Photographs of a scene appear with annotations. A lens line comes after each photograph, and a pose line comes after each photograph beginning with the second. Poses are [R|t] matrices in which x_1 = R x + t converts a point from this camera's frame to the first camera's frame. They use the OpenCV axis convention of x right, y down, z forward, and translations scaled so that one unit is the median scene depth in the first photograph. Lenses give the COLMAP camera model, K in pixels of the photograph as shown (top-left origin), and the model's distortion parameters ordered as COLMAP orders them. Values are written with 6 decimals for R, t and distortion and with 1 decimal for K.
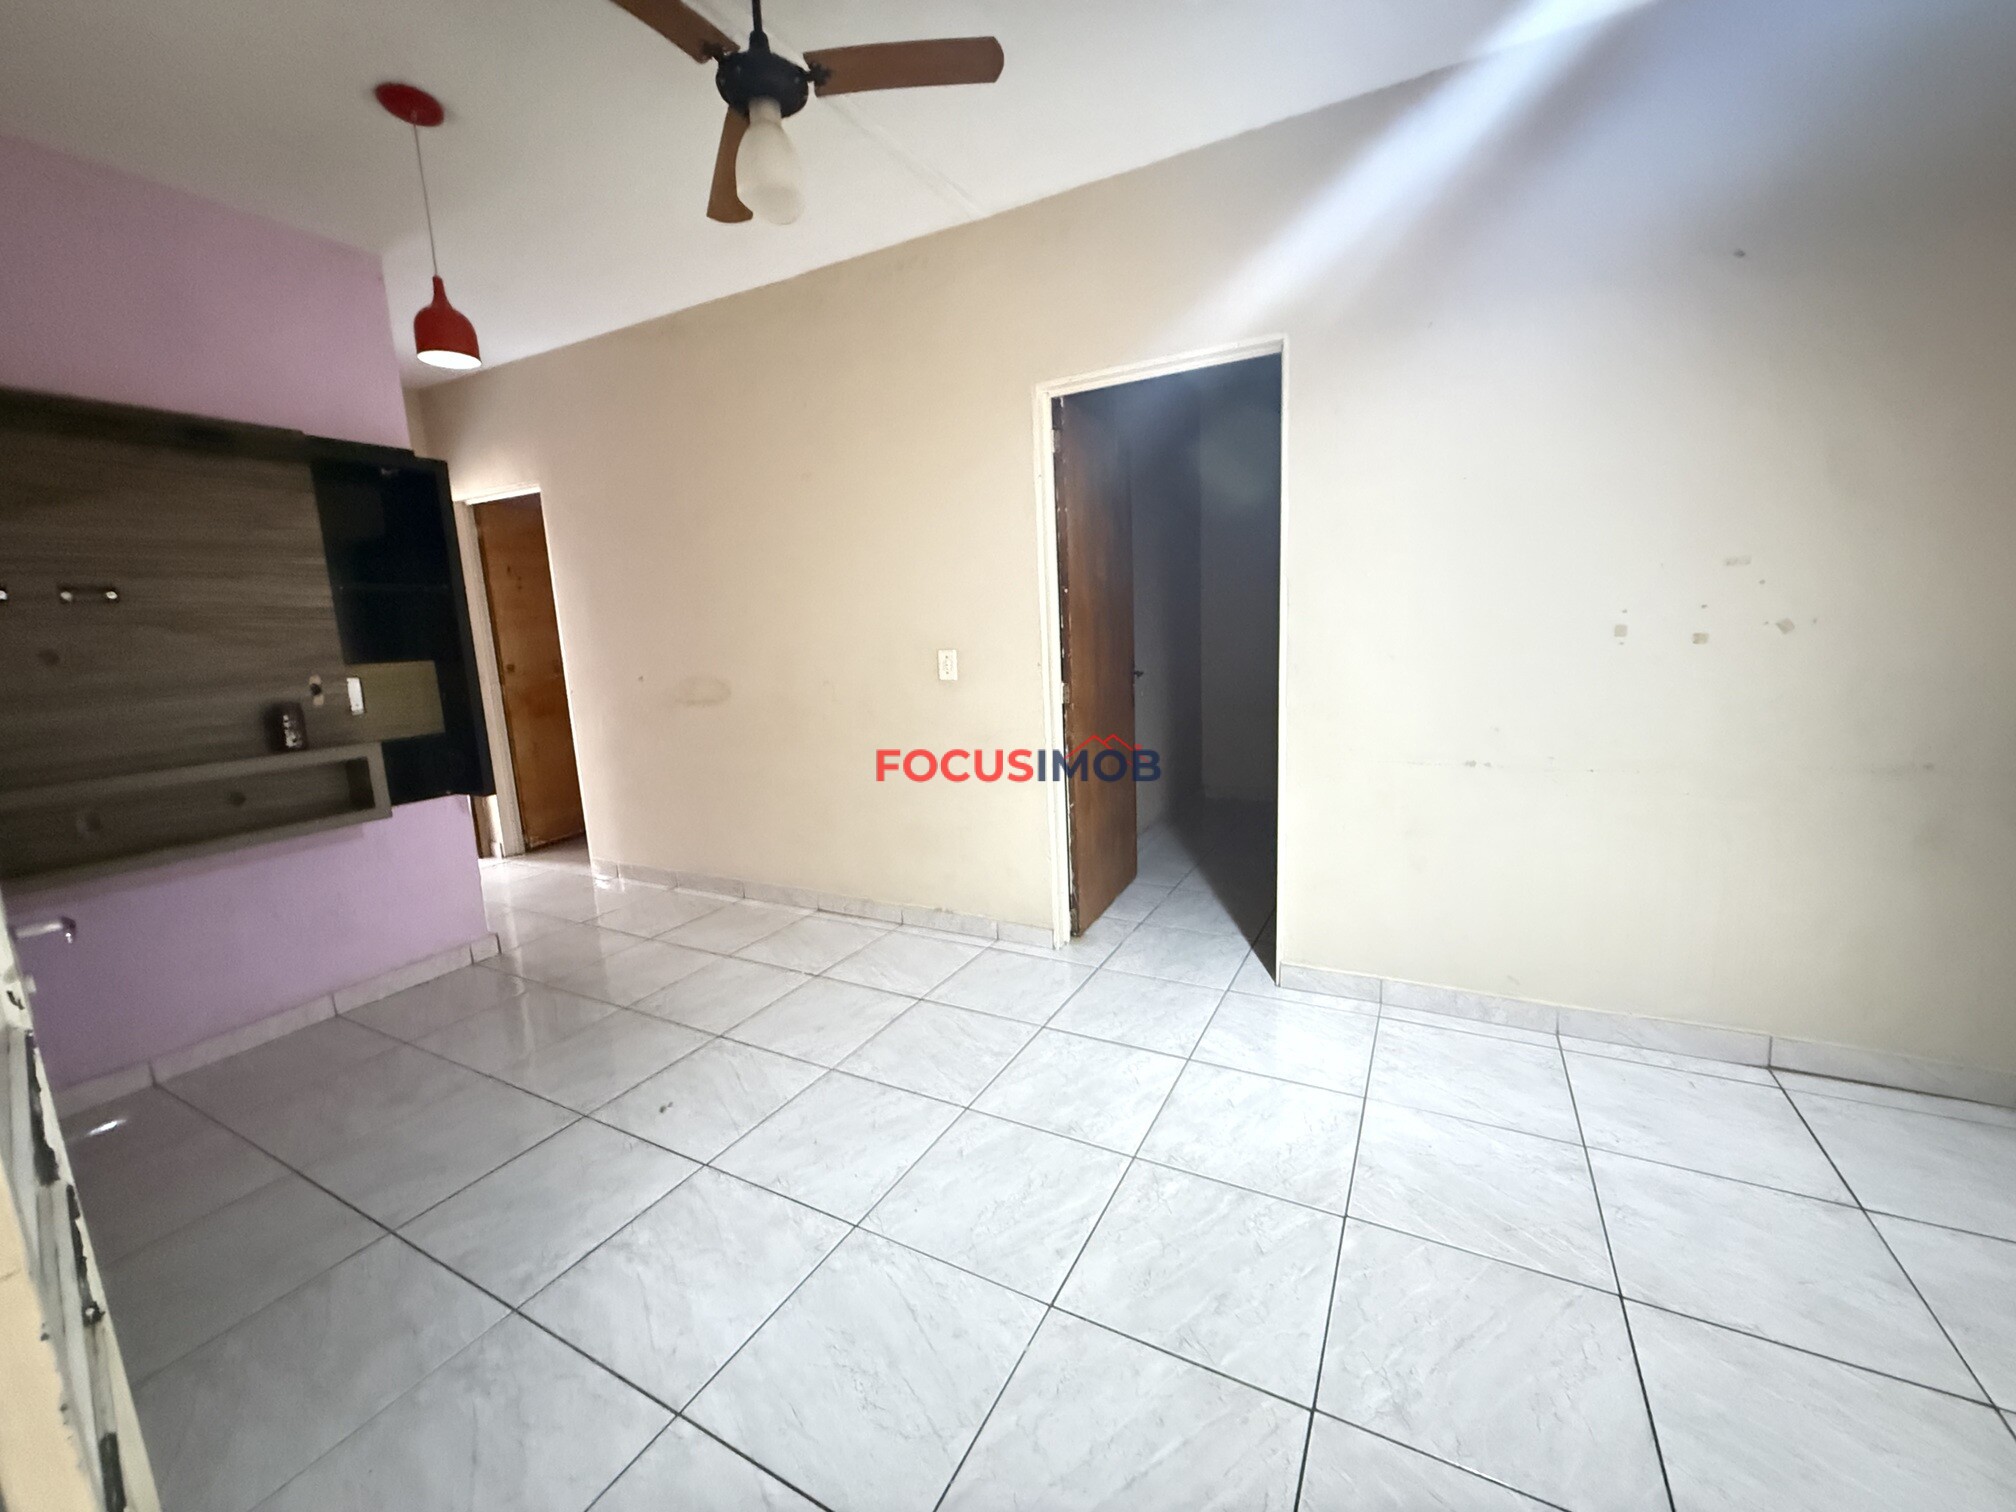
lens RADIAL K [[806.7, 0, 993.4], [0, 806.7, 760.8], [0, 0, 1]] dist [0.001410, 0.000188]
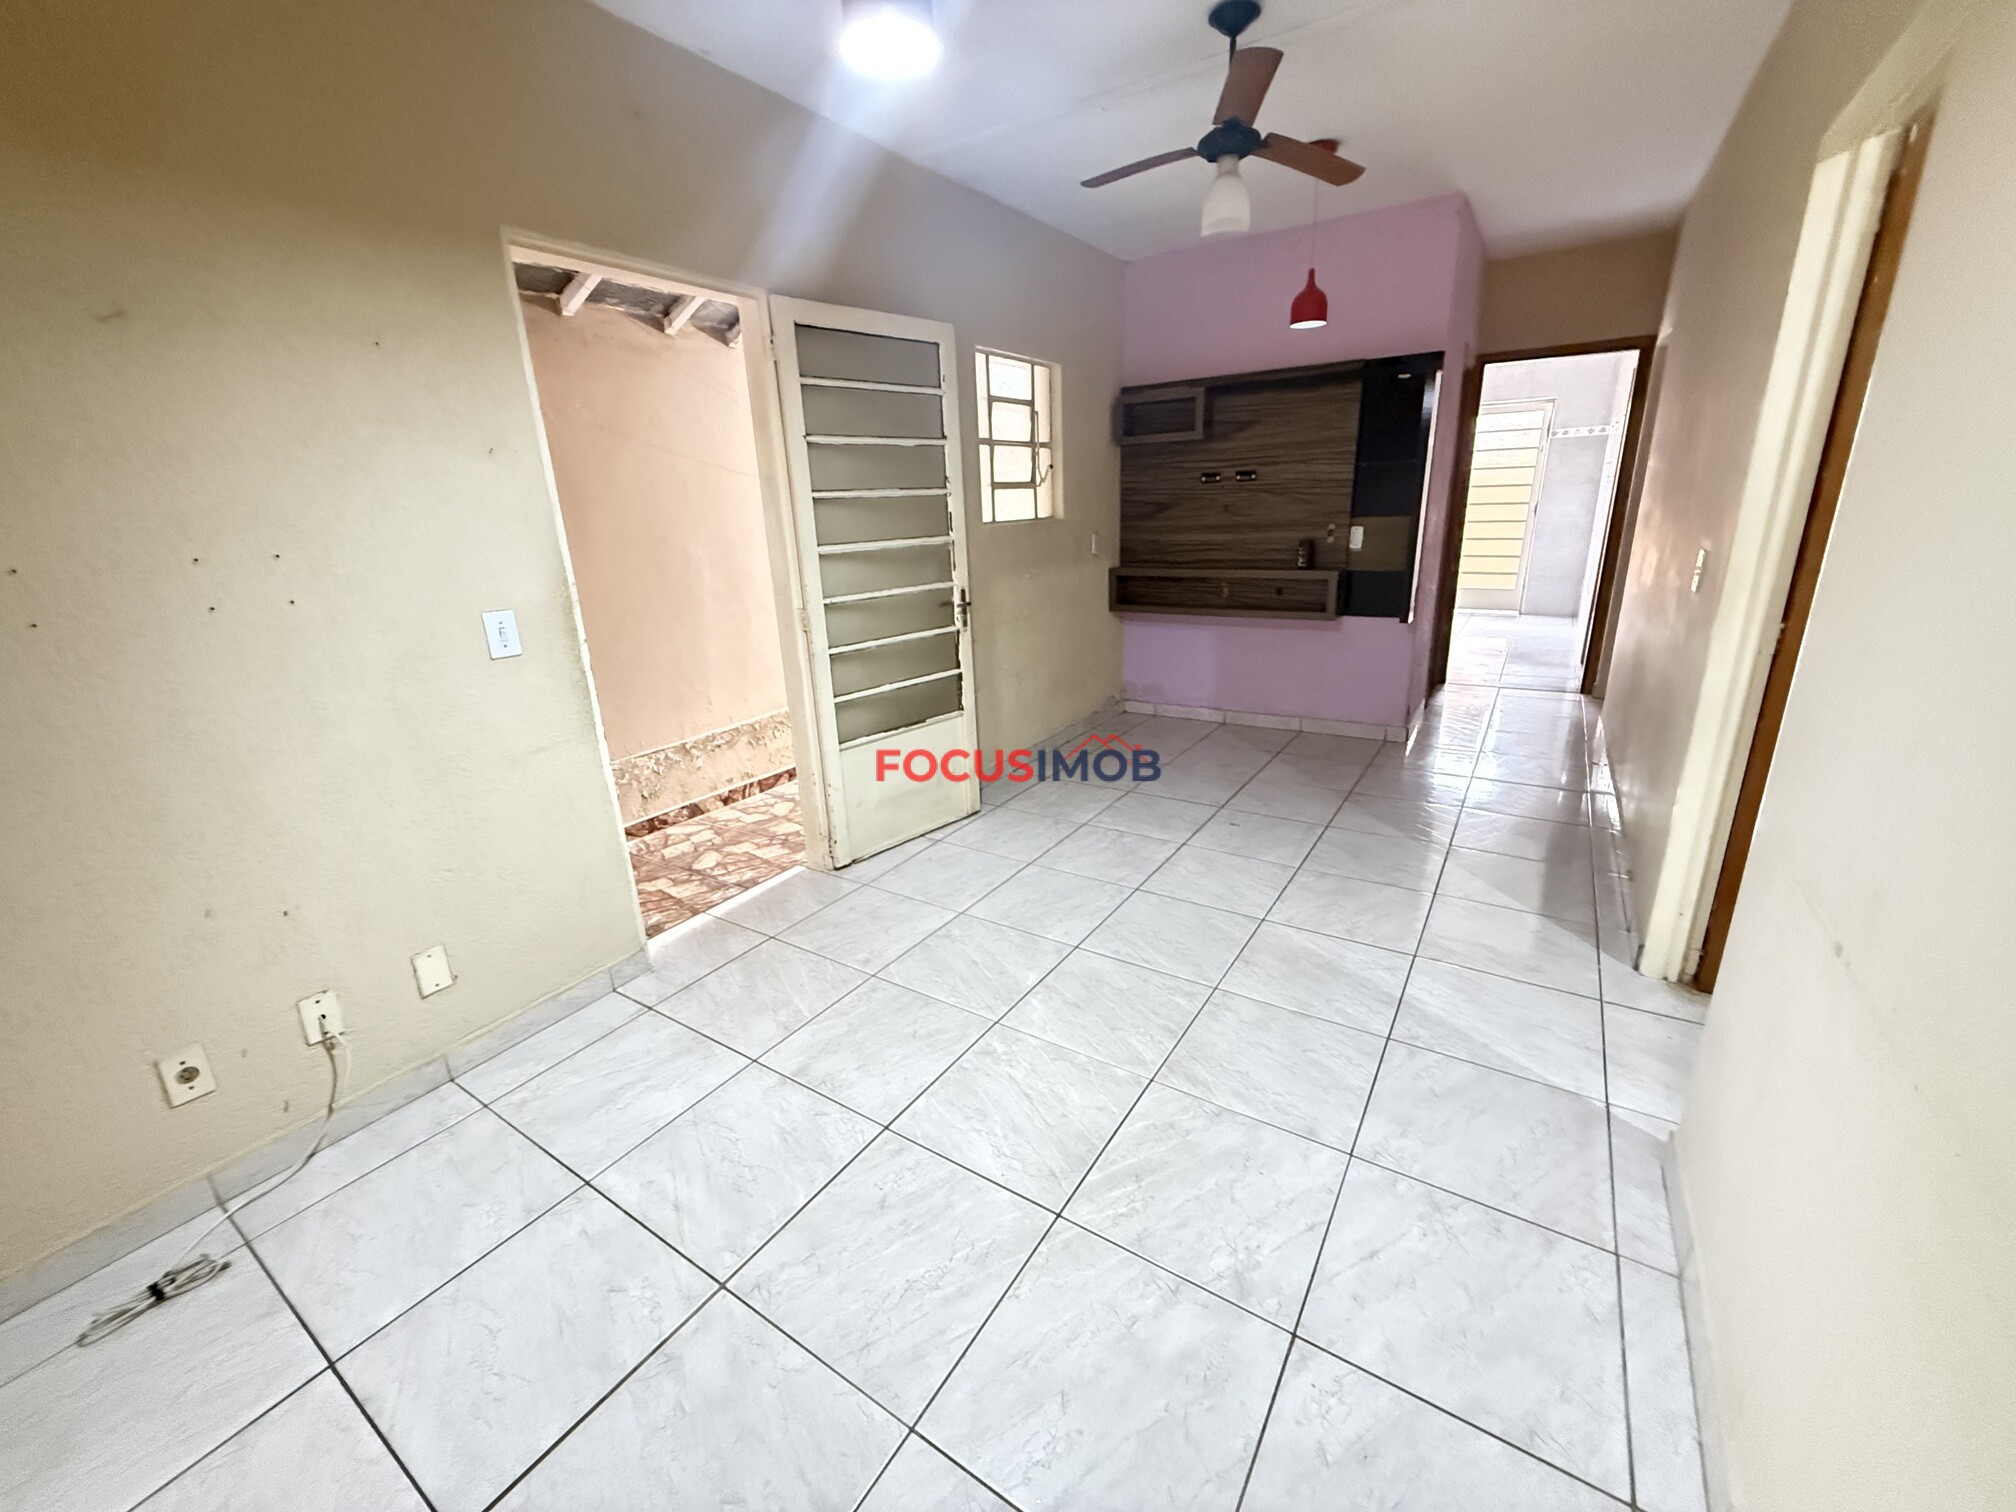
lens RADIAL K [[806.7, 0, 1002.9], [0, 806.7, 745.5], [0, 0, 1]] dist [0.001410, 0.000188]
pose [[-0.076814, 0.339542, -0.937449, 1.022082], [-0.126189, 0.929355, 0.346951, -0.200583], [0.989028, 0.144947, -0.028541, 0.547411]]
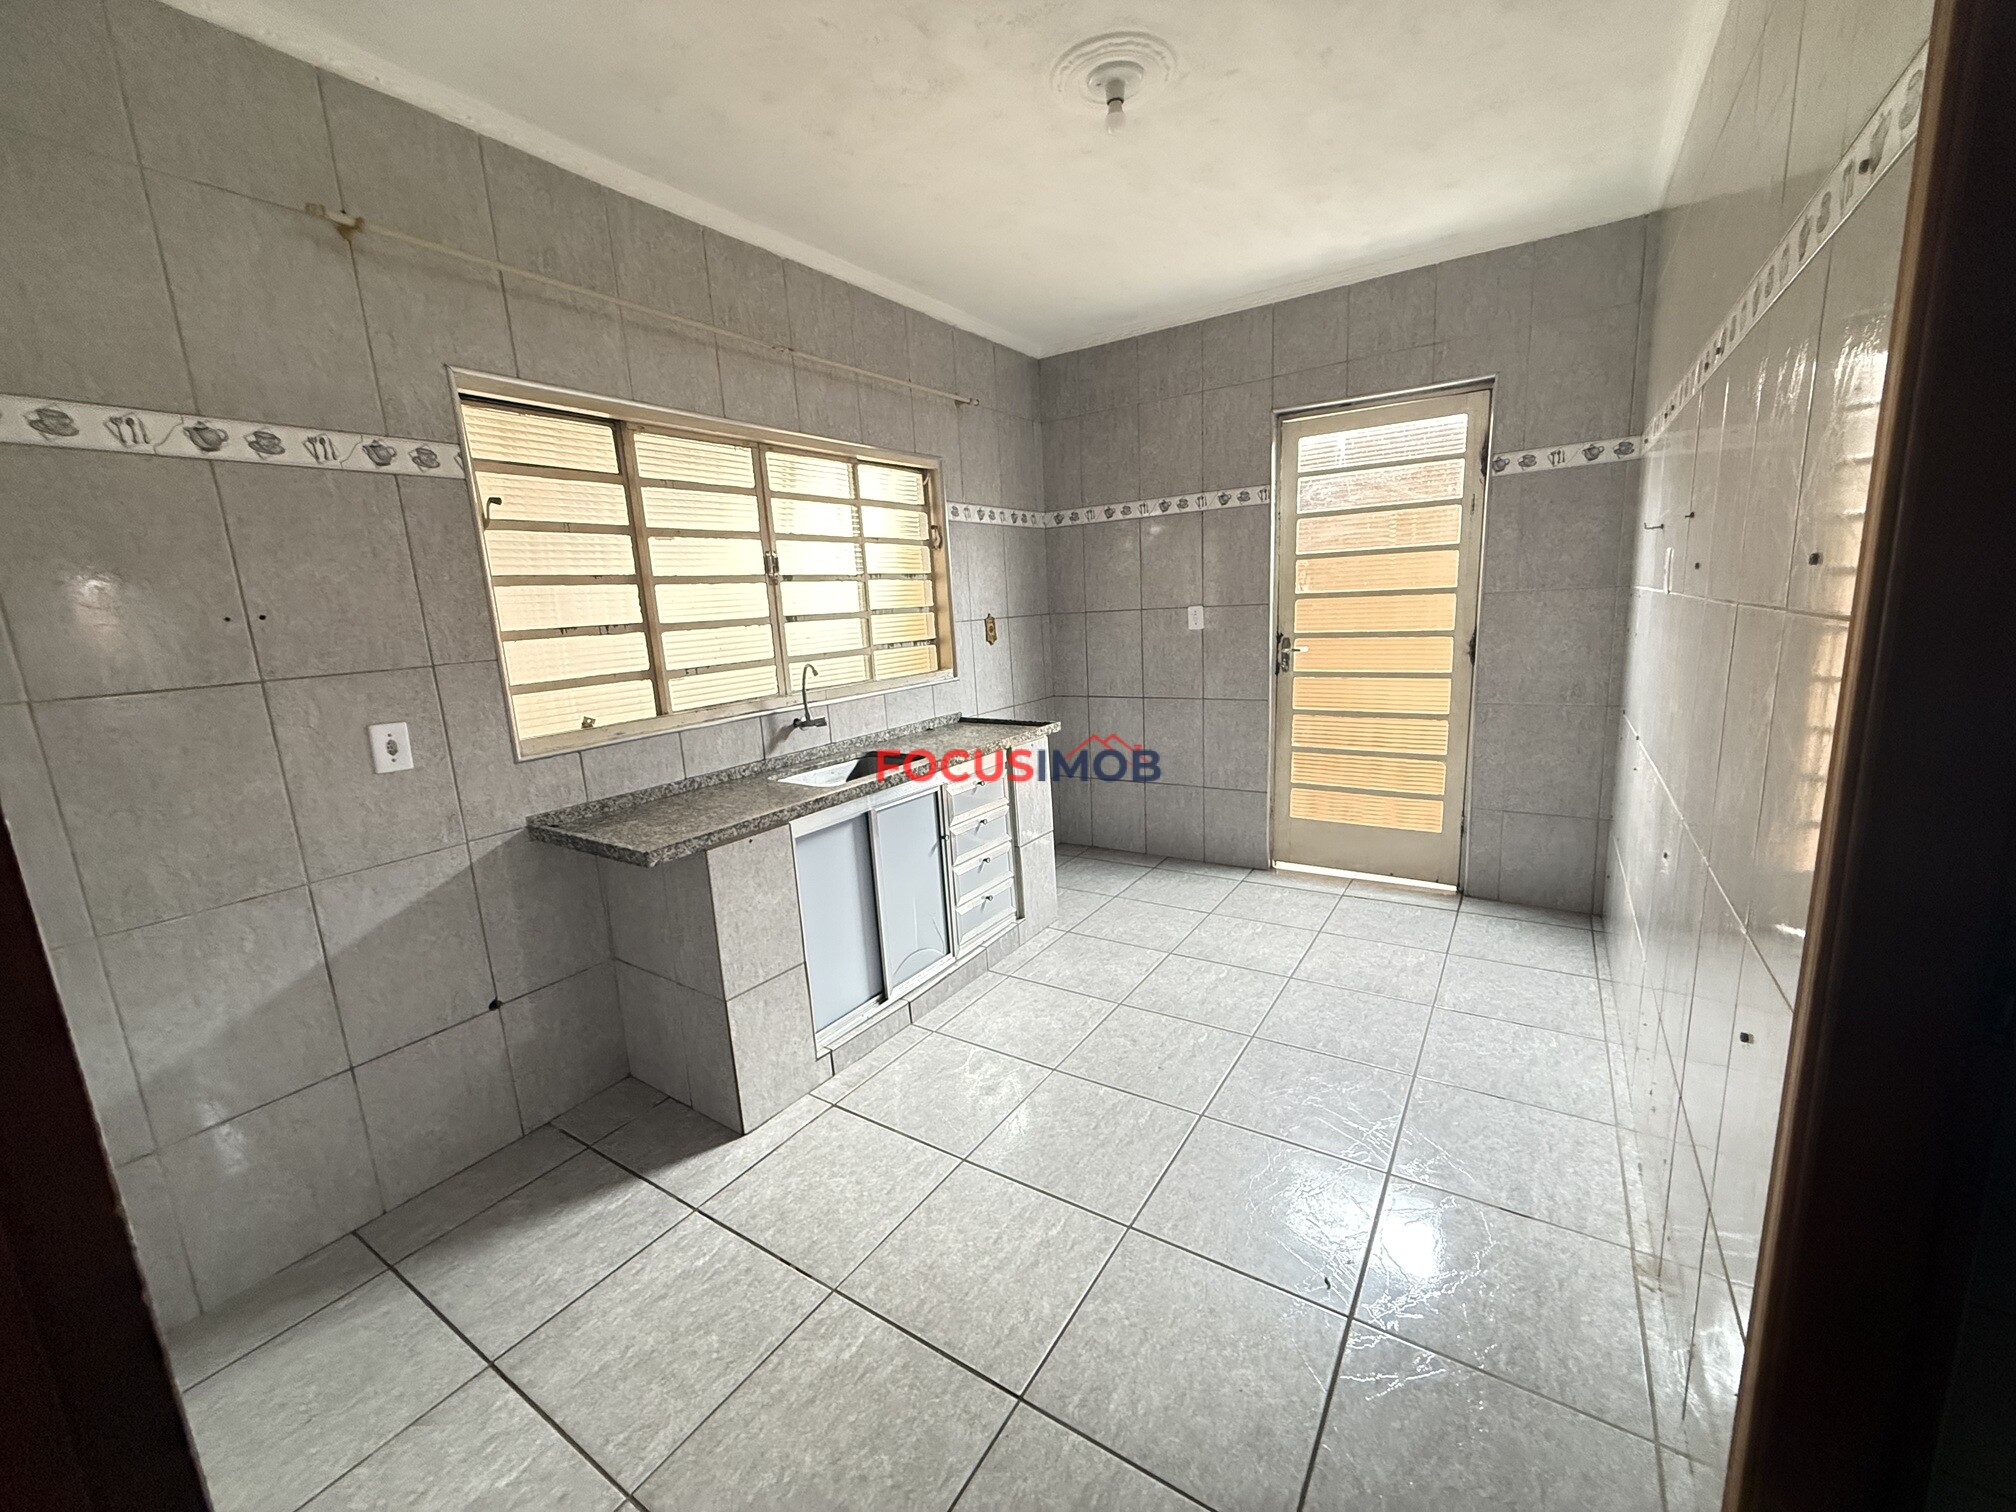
lens RADIAL K [[806.7, 0, 1003.8], [0, 806.7, 759.4], [0, 0, 1]] dist [0.001410, 0.000188]
pose [[-0.052719, 0.248796, -0.967120, 0.968781], [-0.115958, 0.960390, 0.253386, -0.203056], [0.991854, 0.125504, -0.021781, 0.576537]]
